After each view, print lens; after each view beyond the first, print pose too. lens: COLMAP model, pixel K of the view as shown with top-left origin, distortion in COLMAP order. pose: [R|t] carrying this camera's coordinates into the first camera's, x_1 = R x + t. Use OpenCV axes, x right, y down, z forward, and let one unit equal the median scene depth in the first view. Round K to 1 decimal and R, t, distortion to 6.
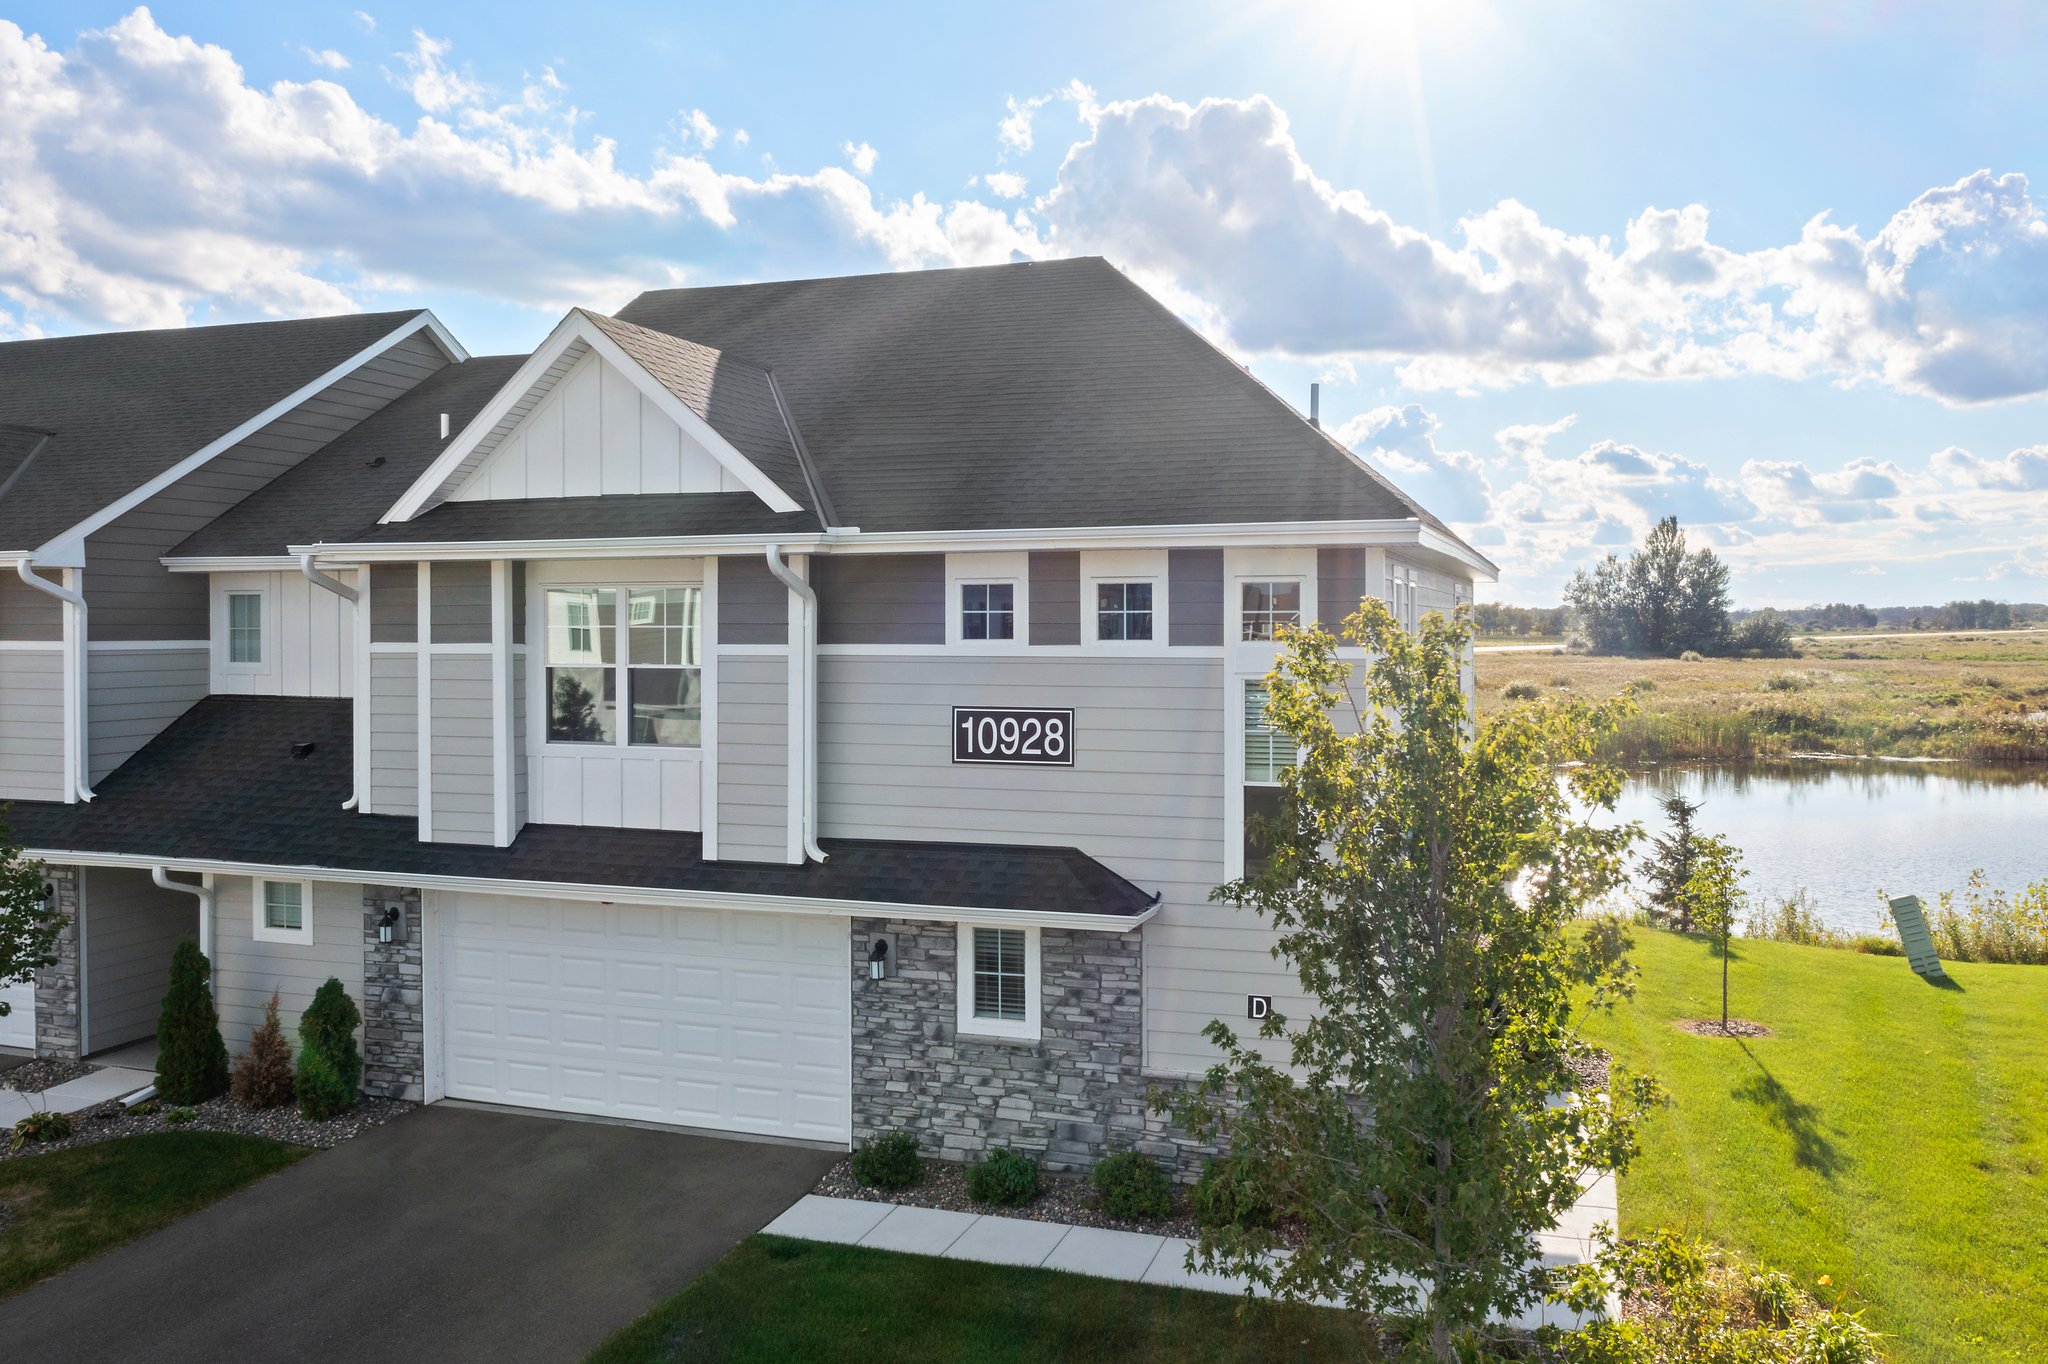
lens RADIAL K [[1640.2, 0, 1025.9], [0, 1640.2, 643.9], [0, 0, 1]] dist [-0.025647, 0.005003]
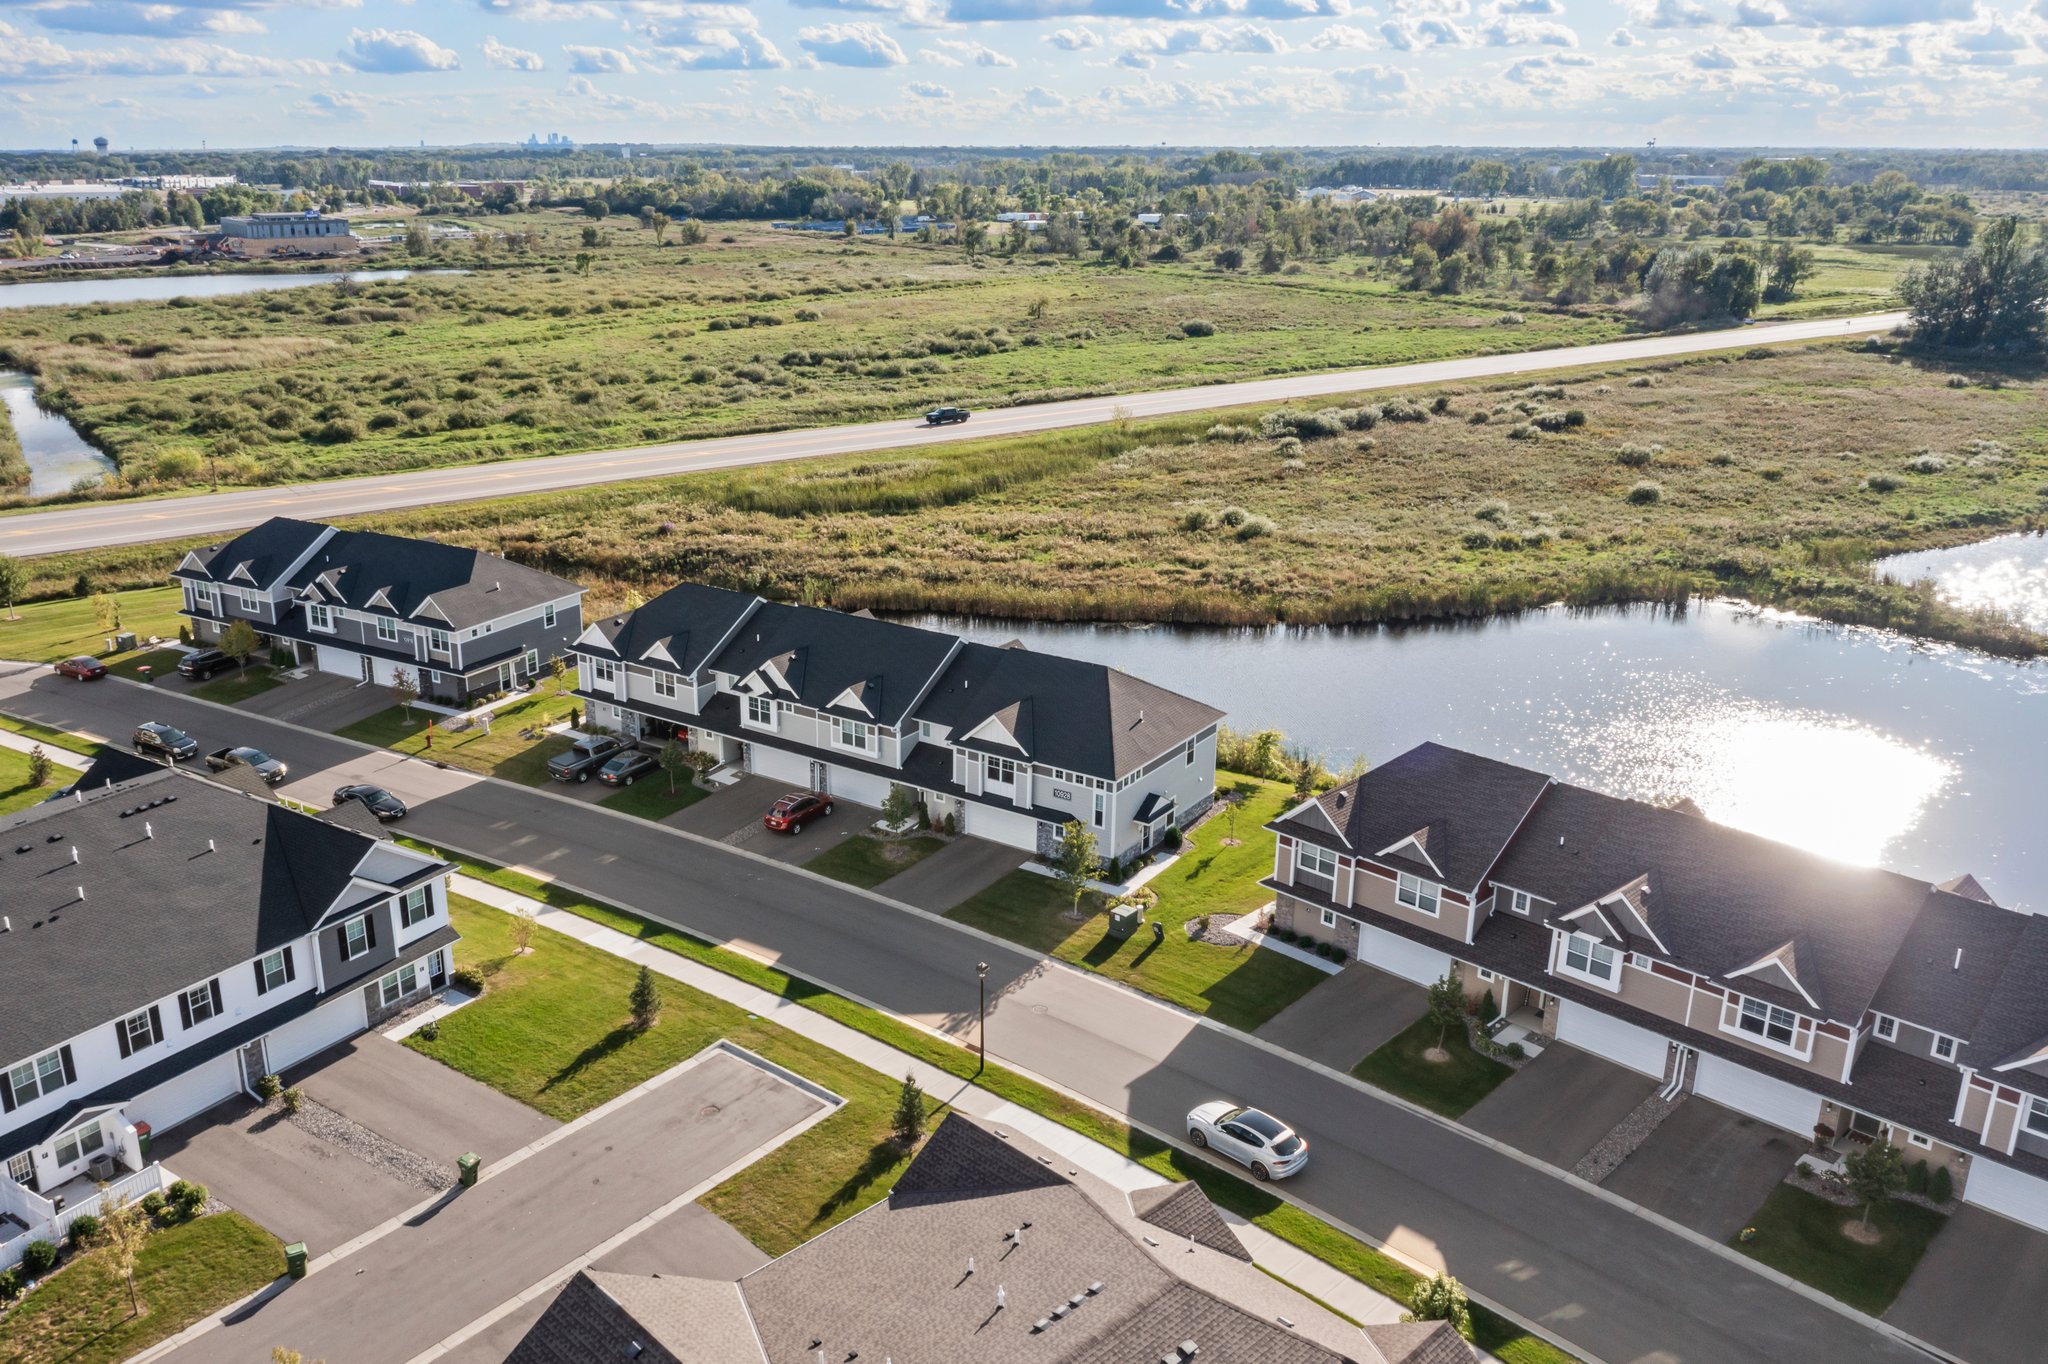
lens RADIAL K [[1637.8, 0, 1043.5], [0, 1637.8, 681.6], [0, 0, 1]] dist [-0.033178, -0.001266]
pose [[0.969801, 0.091254, -0.226185, 1.230795], [-0.019413, 0.953307, 0.301377, -2.121817], [0.243125, -0.287885, 0.926290, -4.410473]]
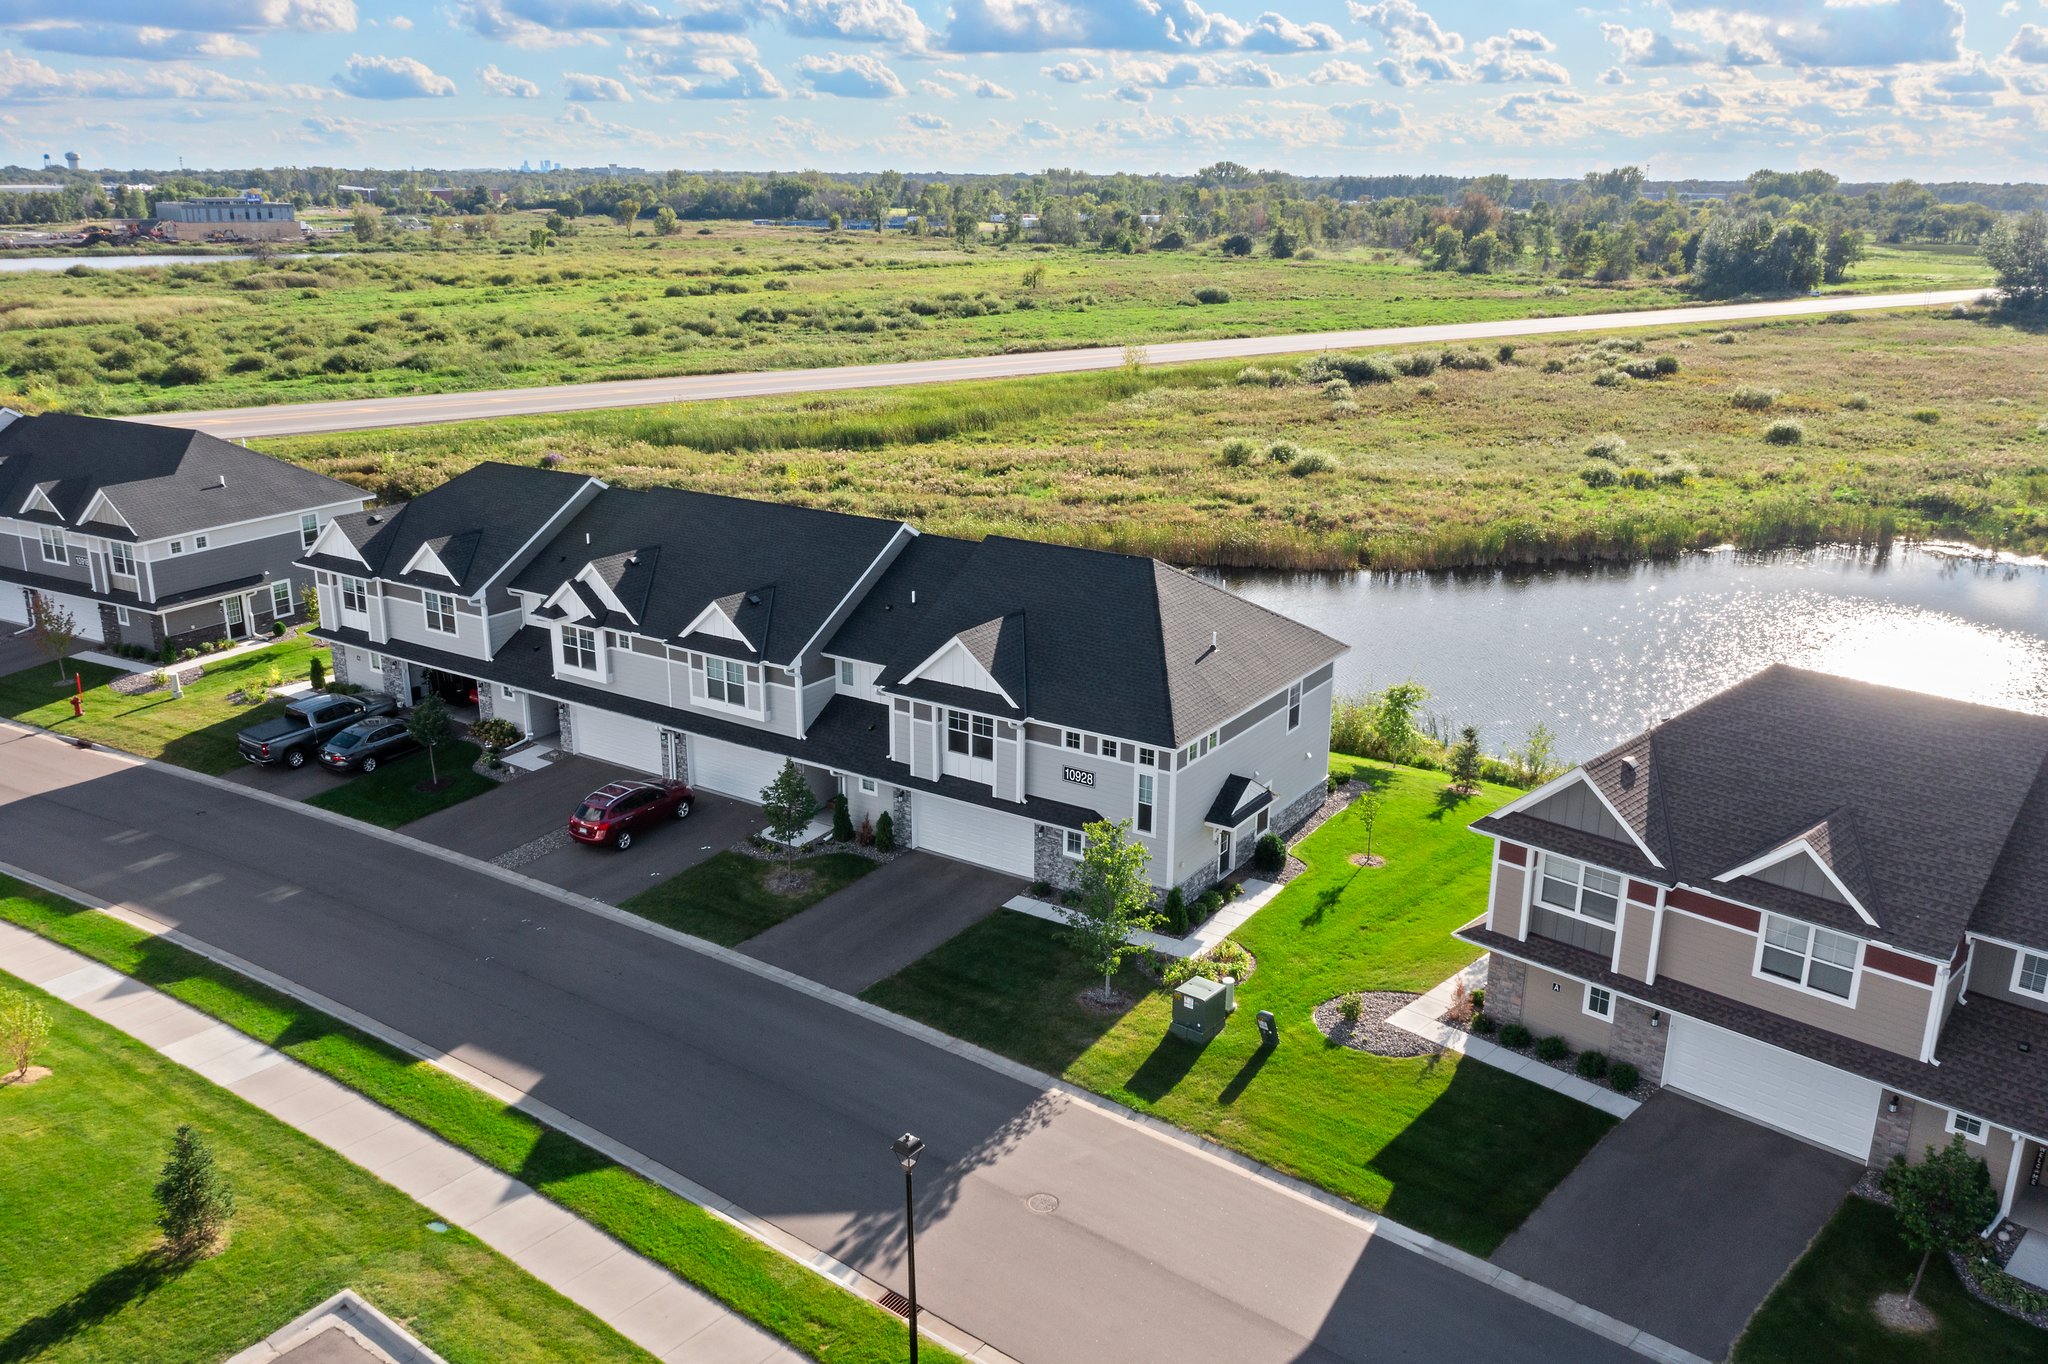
lens RADIAL K [[1637.8, 0, 1043.5], [0, 1637.8, 681.6], [0, 0, 1]] dist [-0.033178, -0.001266]
pose [[0.970563, 0.083378, -0.225956, 0.660662], [-0.016180, 0.958619, 0.284231, -1.079043], [0.240305, -0.272208, 0.931749, -2.095872]]
